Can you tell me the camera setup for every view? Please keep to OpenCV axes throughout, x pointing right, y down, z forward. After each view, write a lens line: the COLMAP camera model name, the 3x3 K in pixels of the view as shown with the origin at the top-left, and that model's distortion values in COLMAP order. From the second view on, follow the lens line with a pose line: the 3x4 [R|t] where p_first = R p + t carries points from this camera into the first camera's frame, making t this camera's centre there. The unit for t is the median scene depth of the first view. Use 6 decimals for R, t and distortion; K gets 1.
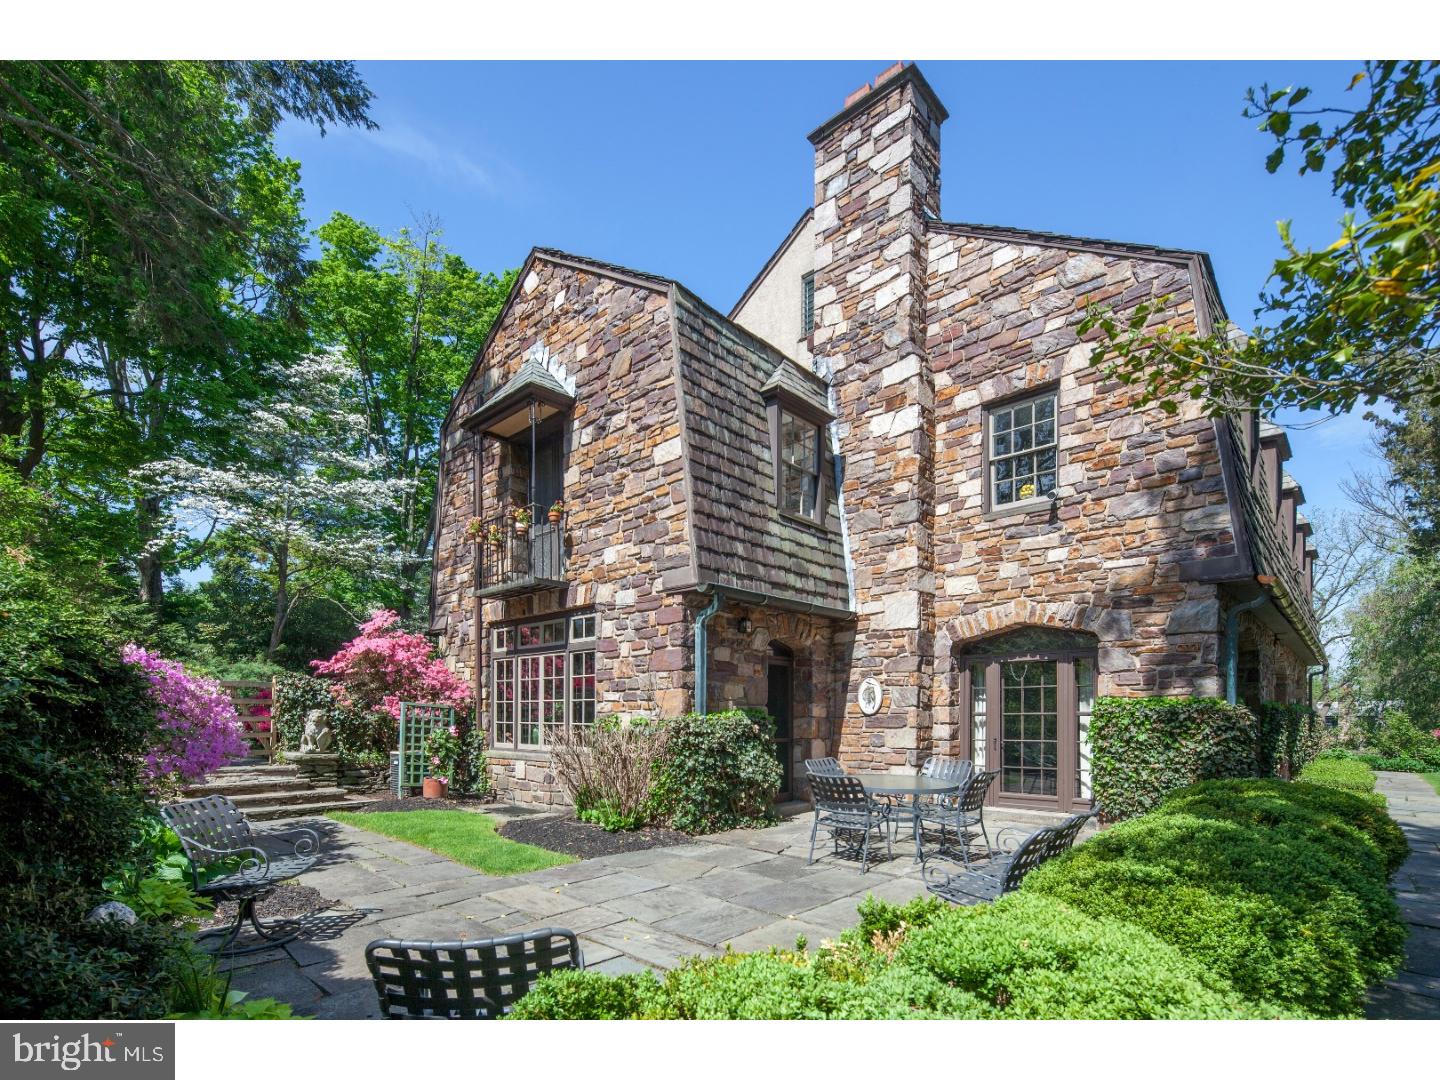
lens RADIAL K [[681.3, 0, 724.1], [0, 681.3, 713.2], [0, 0, 1]] dist [0.001265, 0.000246]
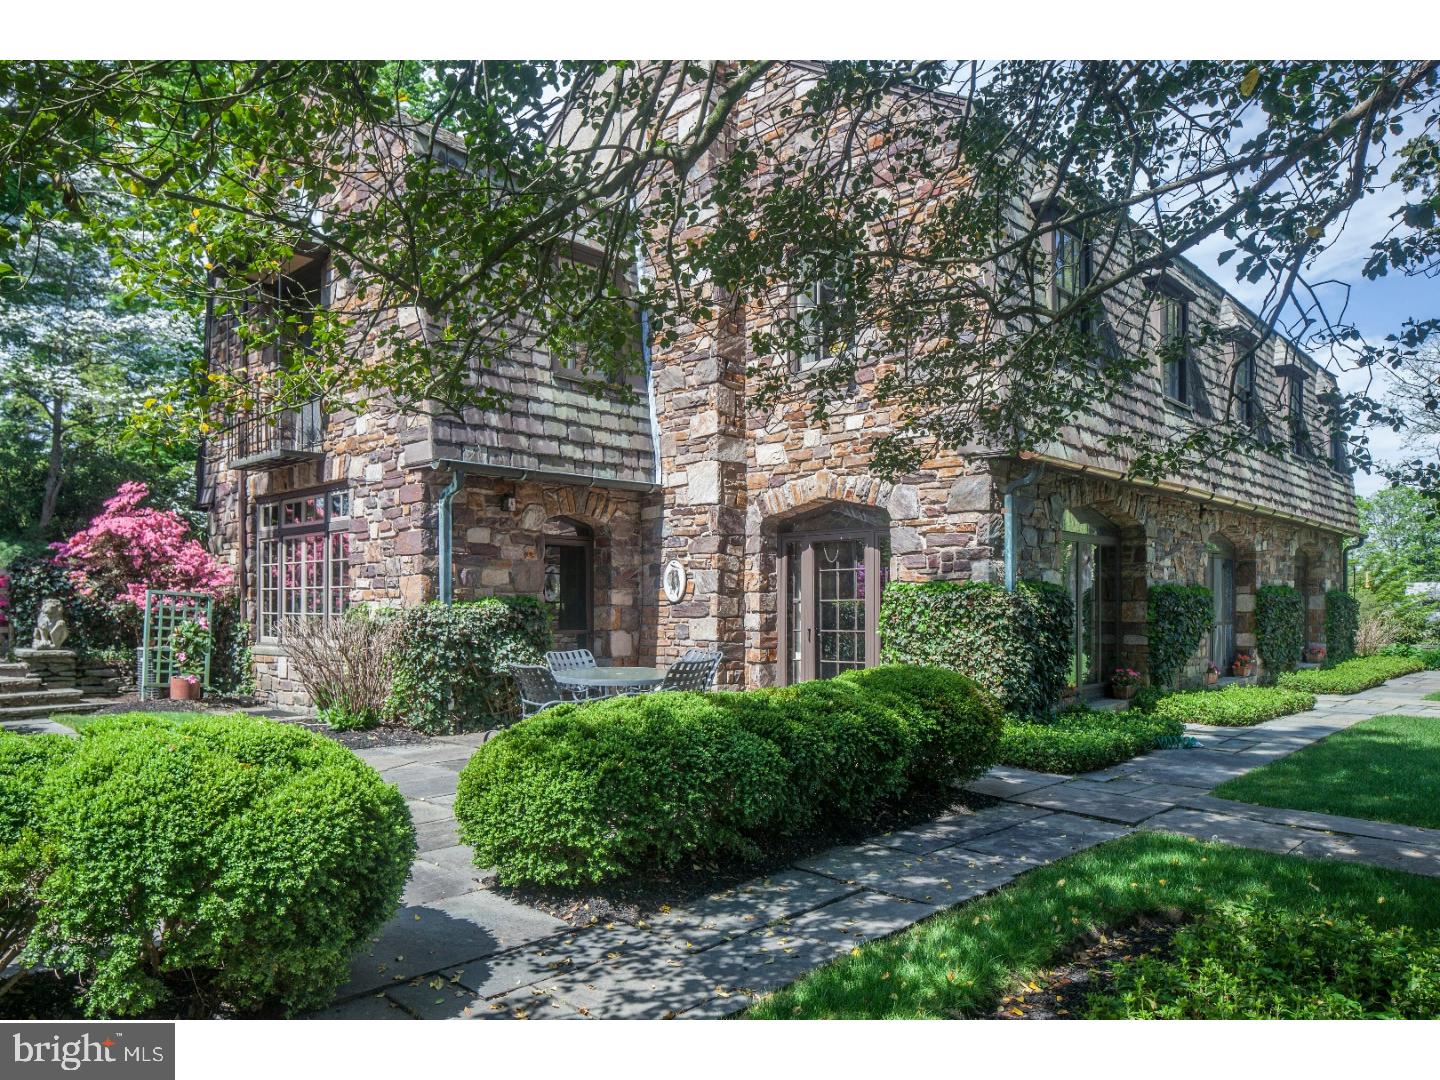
lens RADIAL K [[962.6, 0, 717.0], [0, 962.6, 593.1], [0, 0, 1]] dist [-0.001832, -0.001368]
pose [[0.999871, -0.004309, -0.015476, 0.295883], [0.004190, 0.999961, -0.007737, 0.000003], [0.015509, 0.007671, 0.999850, -0.234508]]
